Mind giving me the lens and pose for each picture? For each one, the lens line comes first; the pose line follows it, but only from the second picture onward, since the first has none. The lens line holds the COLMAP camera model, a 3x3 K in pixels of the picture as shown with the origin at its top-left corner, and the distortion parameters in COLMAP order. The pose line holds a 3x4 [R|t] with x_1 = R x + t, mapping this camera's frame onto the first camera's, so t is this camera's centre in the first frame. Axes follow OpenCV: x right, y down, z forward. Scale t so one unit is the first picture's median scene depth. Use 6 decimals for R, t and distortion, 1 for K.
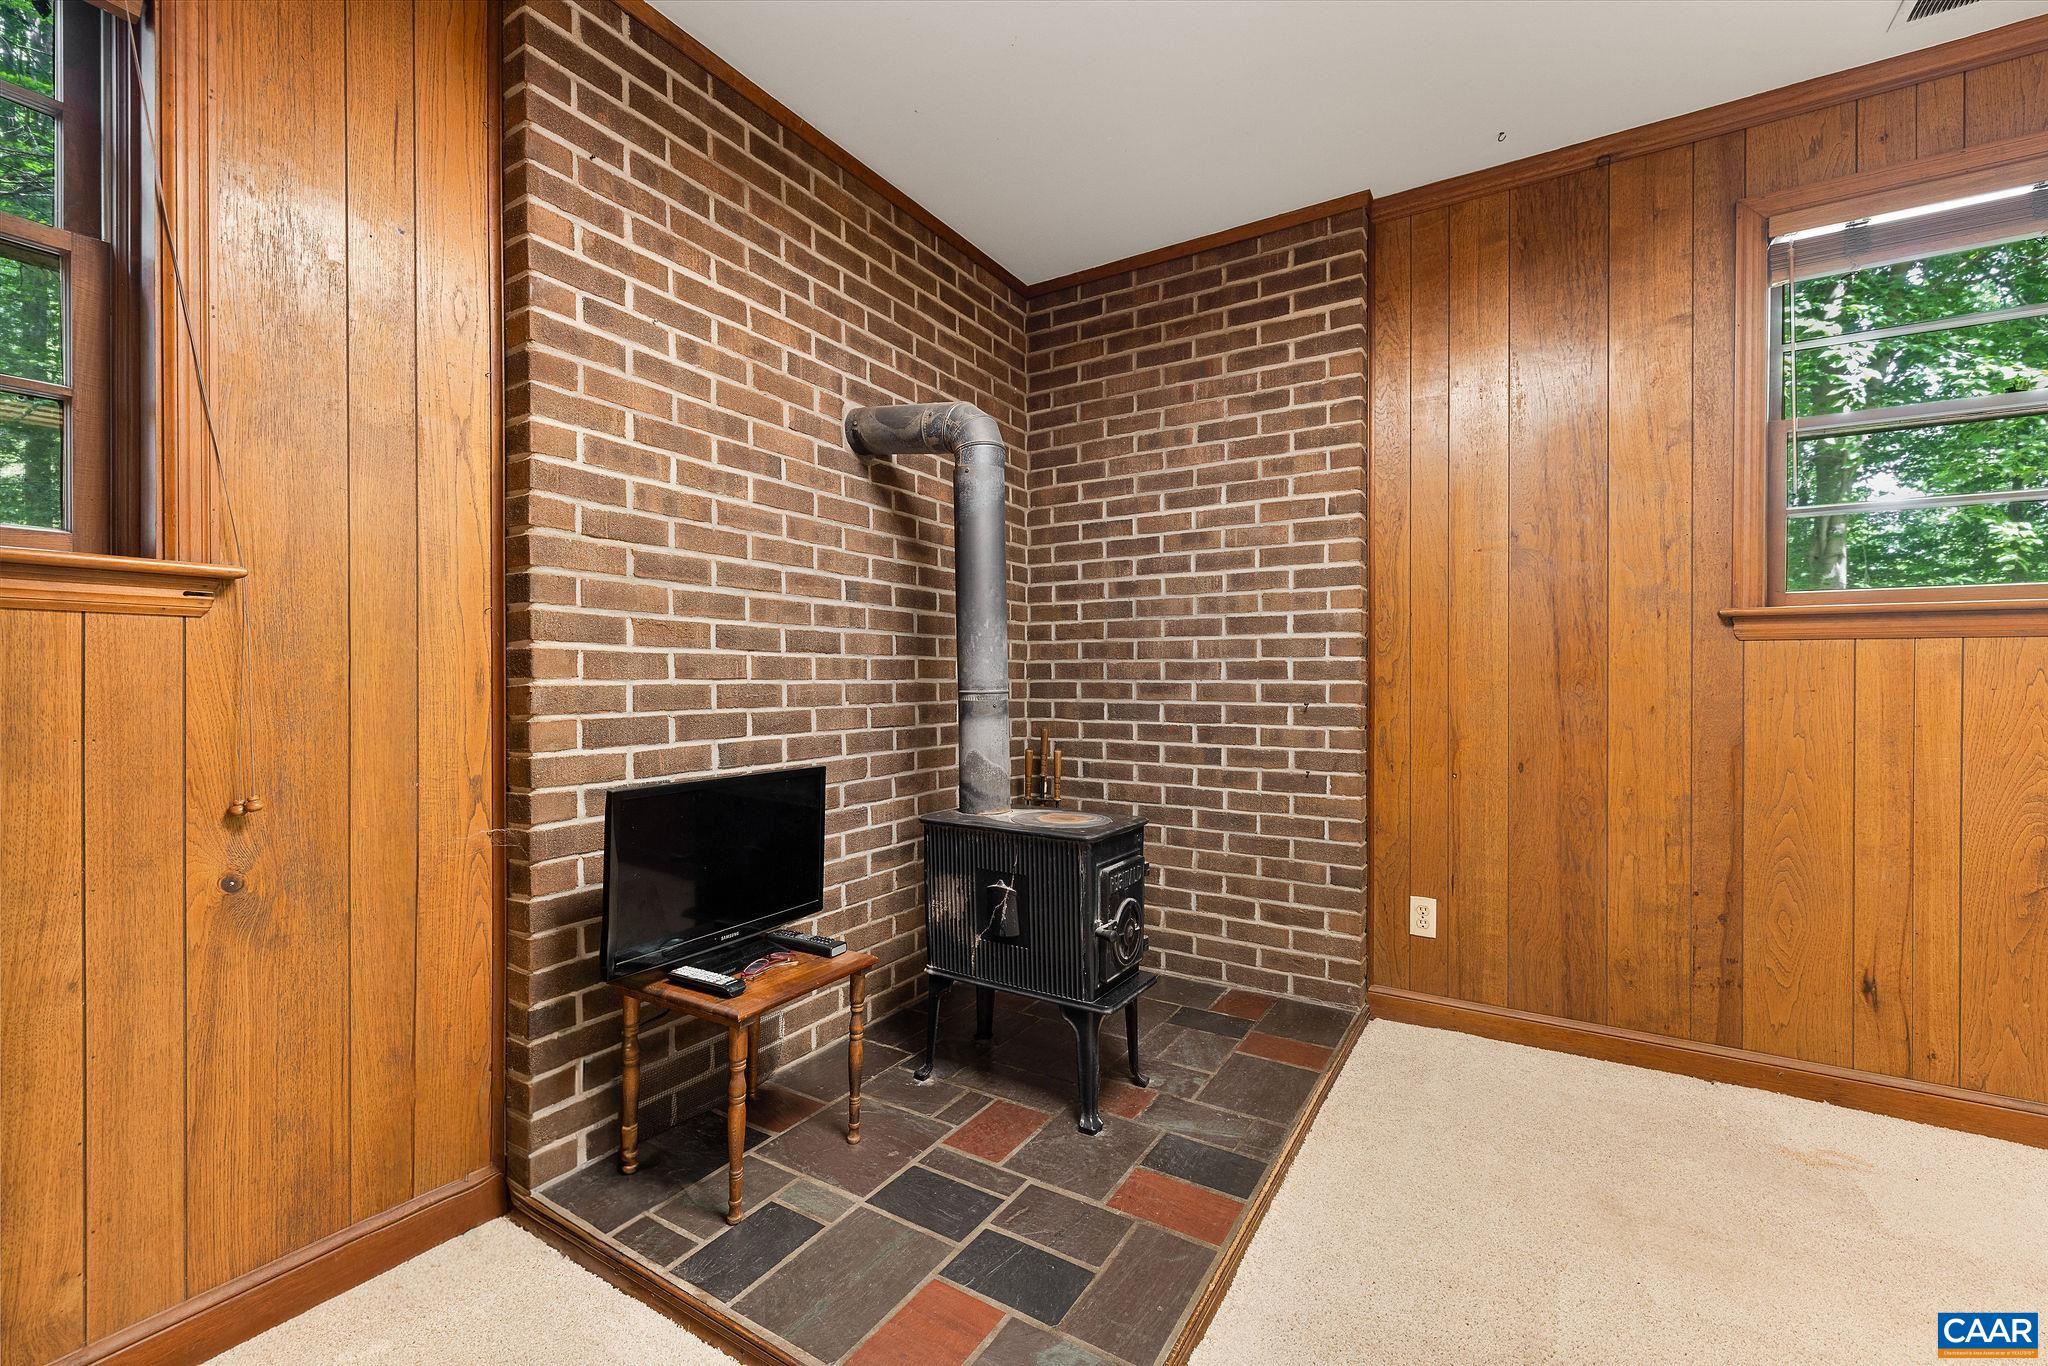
lens RADIAL K [[877.7, 0, 1045.5], [0, 877.7, 681.7], [0, 0, 1]] dist [-0.001884, 0.000487]
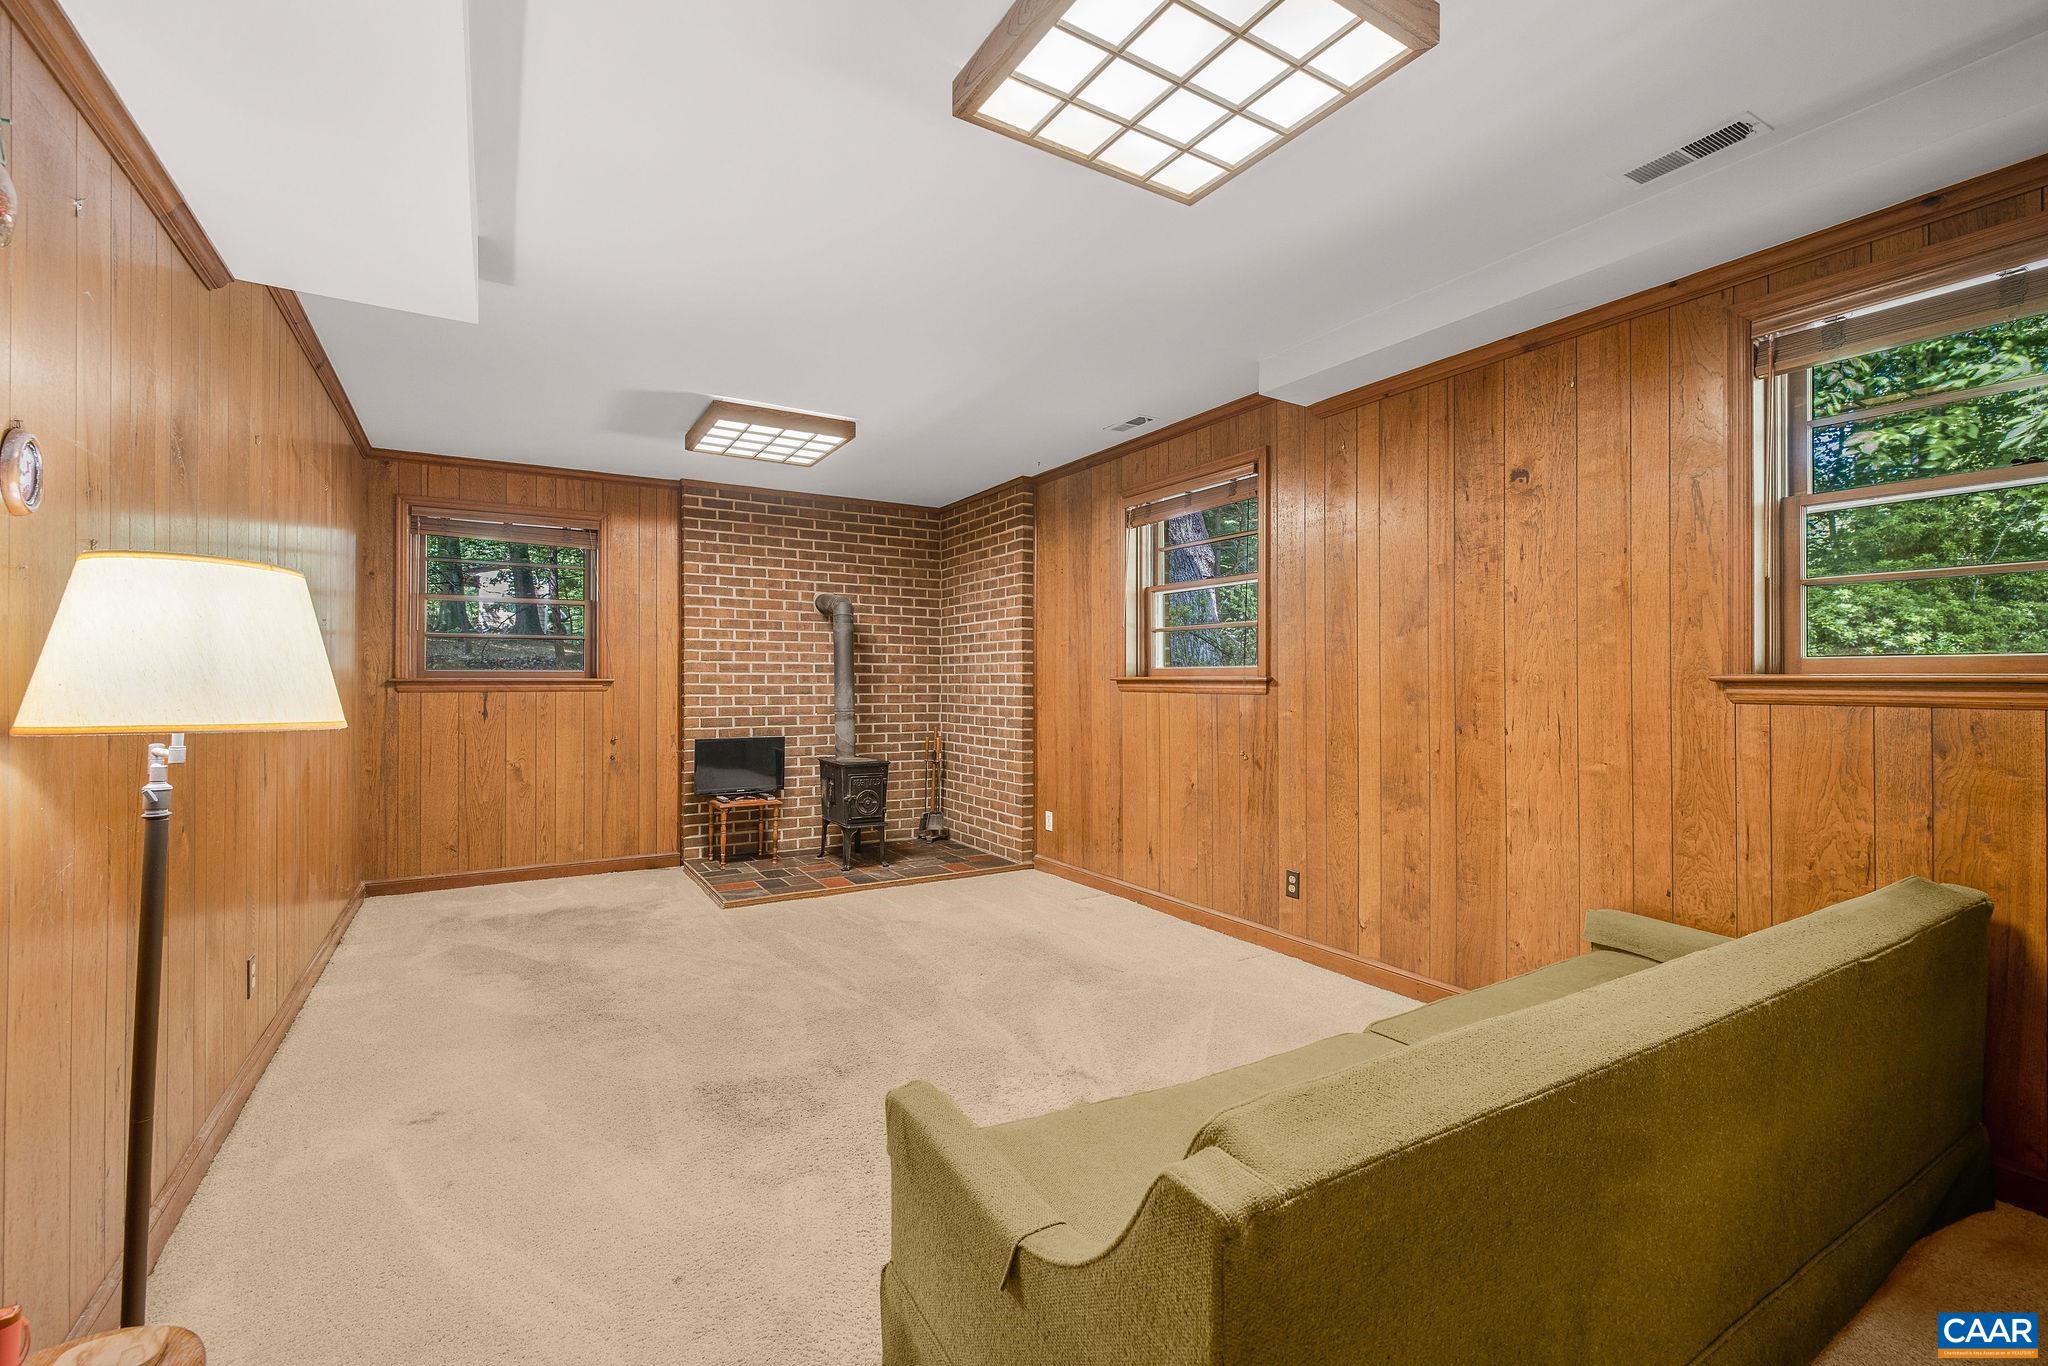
lens RADIAL K [[877.7, 0, 1004.5], [0, 877.7, 679.9], [0, 0, 1]] dist [-0.001884, 0.000487]
pose [[0.887504, -0.001990, -0.460795, 1.270411], [-0.001569, 0.999972, -0.007340, -0.049427], [0.460797, 0.007237, 0.887476, -0.877253]]
